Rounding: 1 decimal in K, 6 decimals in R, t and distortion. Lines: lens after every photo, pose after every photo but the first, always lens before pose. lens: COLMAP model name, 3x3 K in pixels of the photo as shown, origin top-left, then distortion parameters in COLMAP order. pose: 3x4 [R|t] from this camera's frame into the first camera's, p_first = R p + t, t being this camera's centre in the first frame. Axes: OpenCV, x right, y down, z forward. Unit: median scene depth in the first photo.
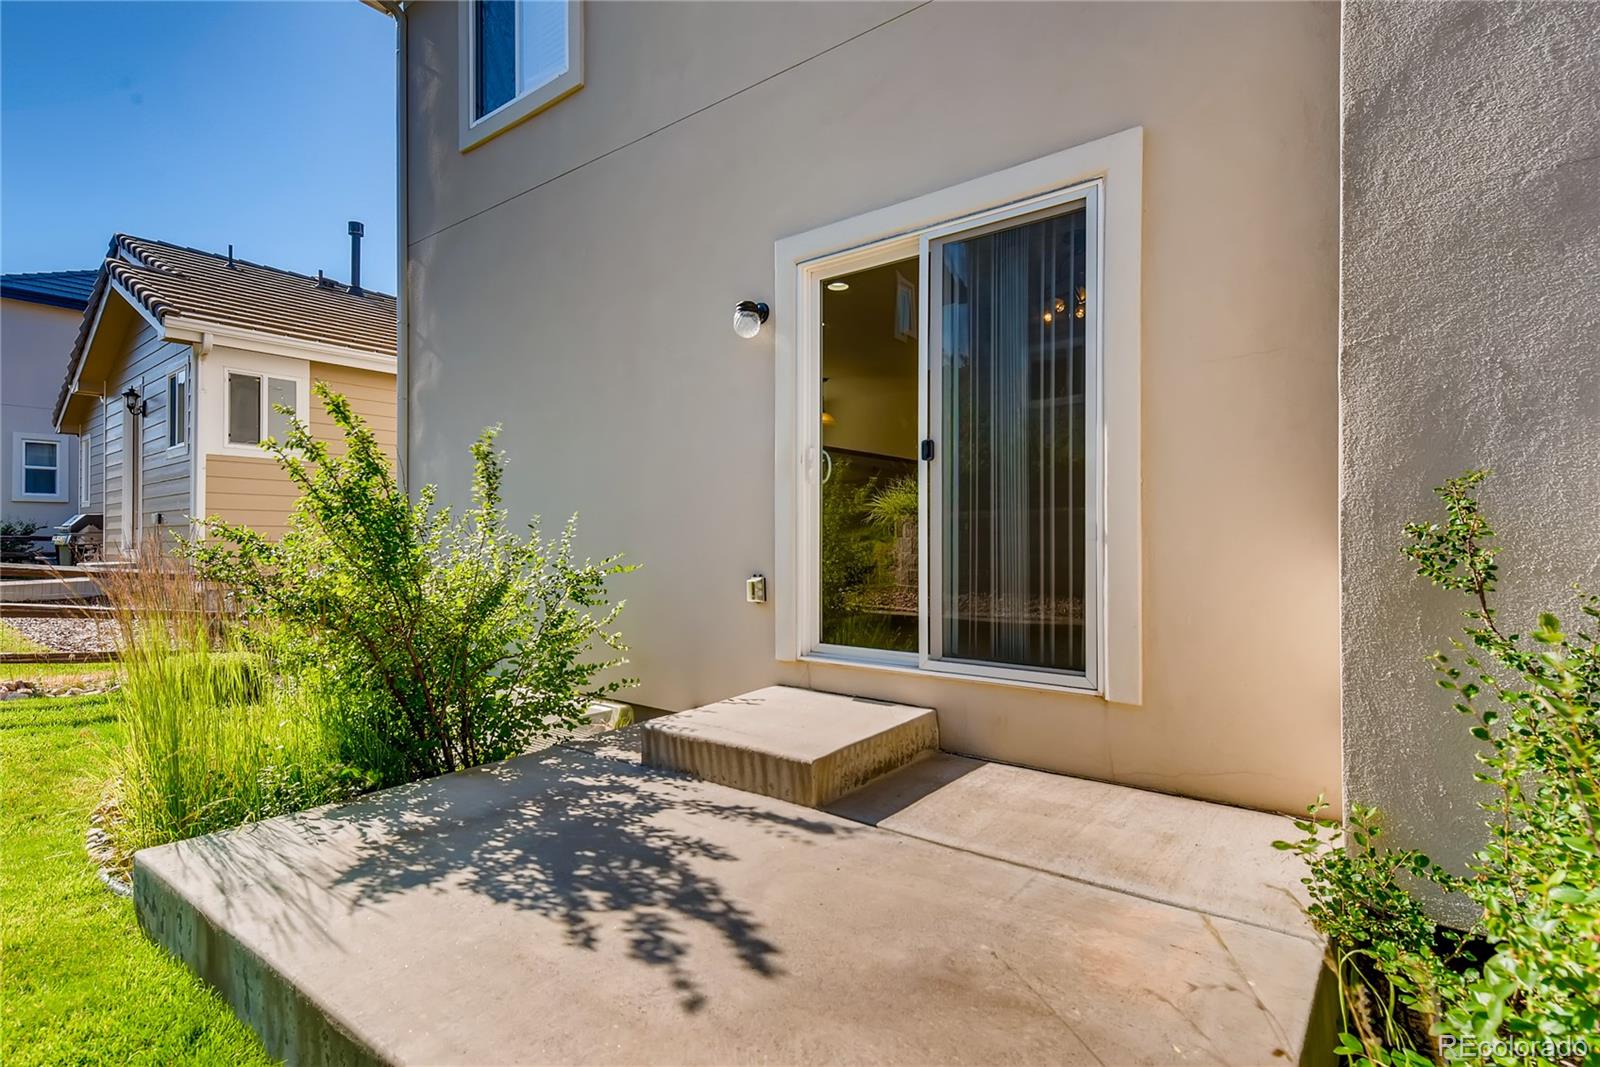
lens RADIAL K [[806.1, 0, 800.4], [0, 806.1, 533.4], [0, 0, 1]] dist [0.031353, -0.011885]
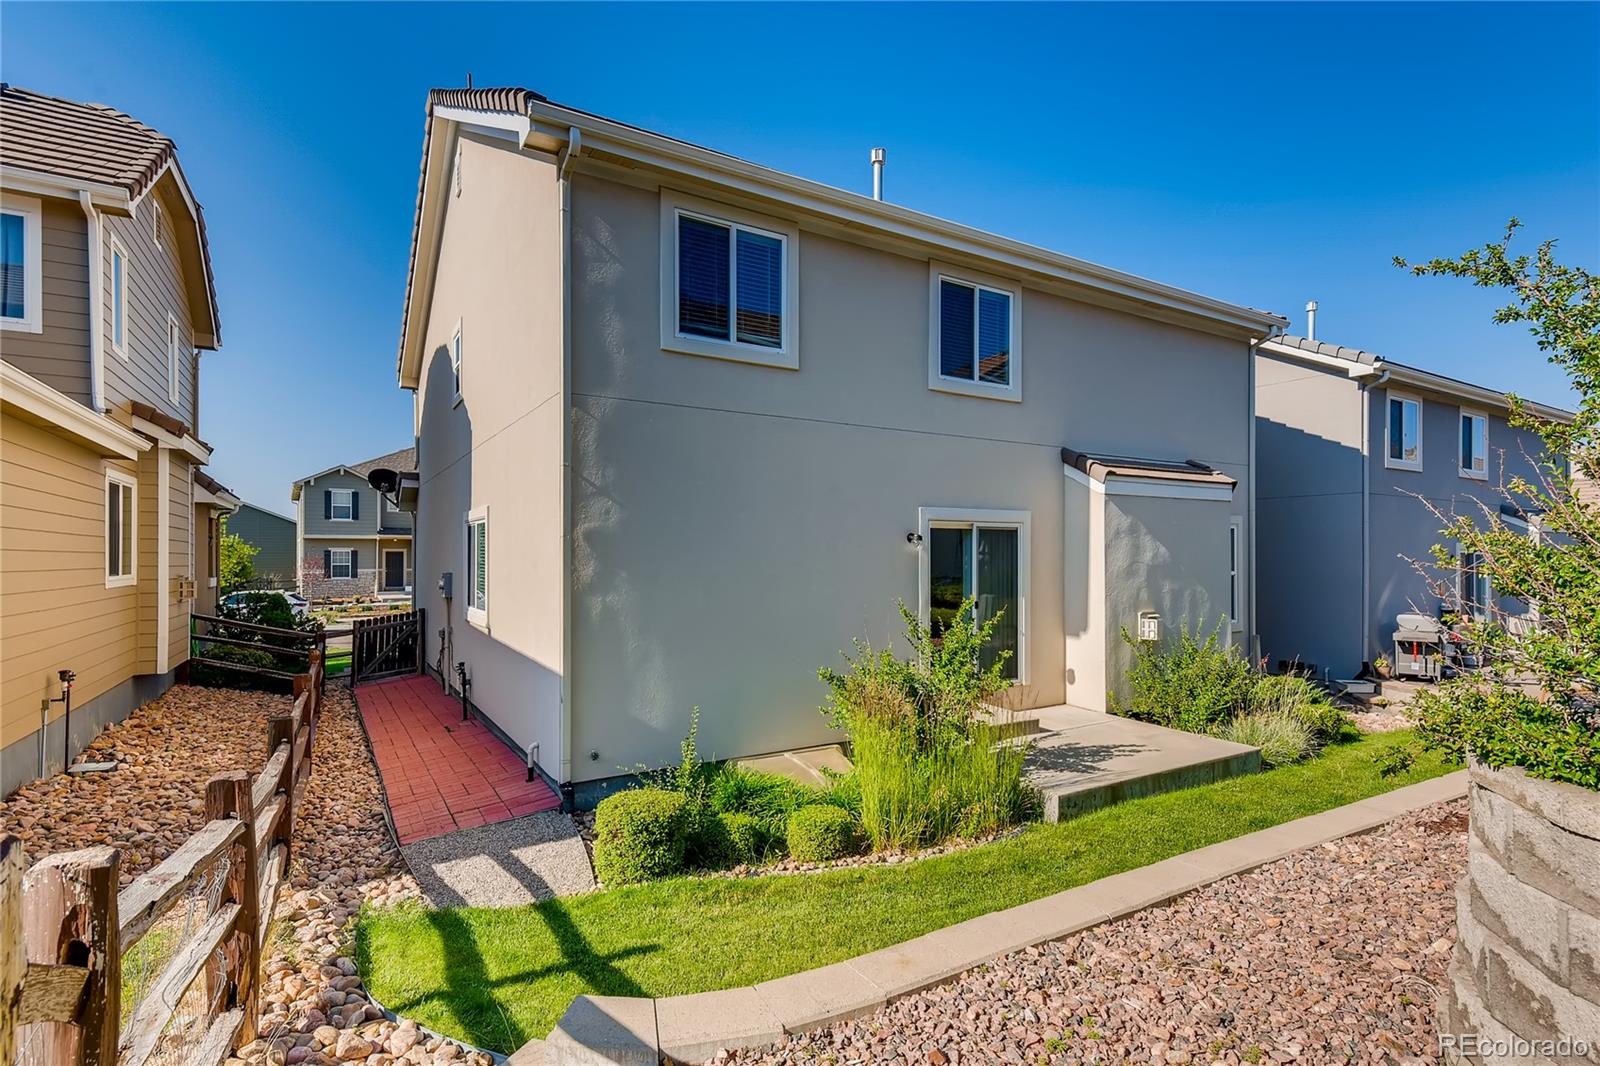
lens RADIAL K [[759.0, 0, 803.7], [0, 759.0, 547.3], [0, 0, 1]] dist [0.001067, -0.000231]
pose [[0.357816, 0.010179, 0.933737, -3.475062], [-0.012421, 0.999904, -0.006140, -0.393151], [-0.933709, -0.009401, 0.357908, 0.922272]]
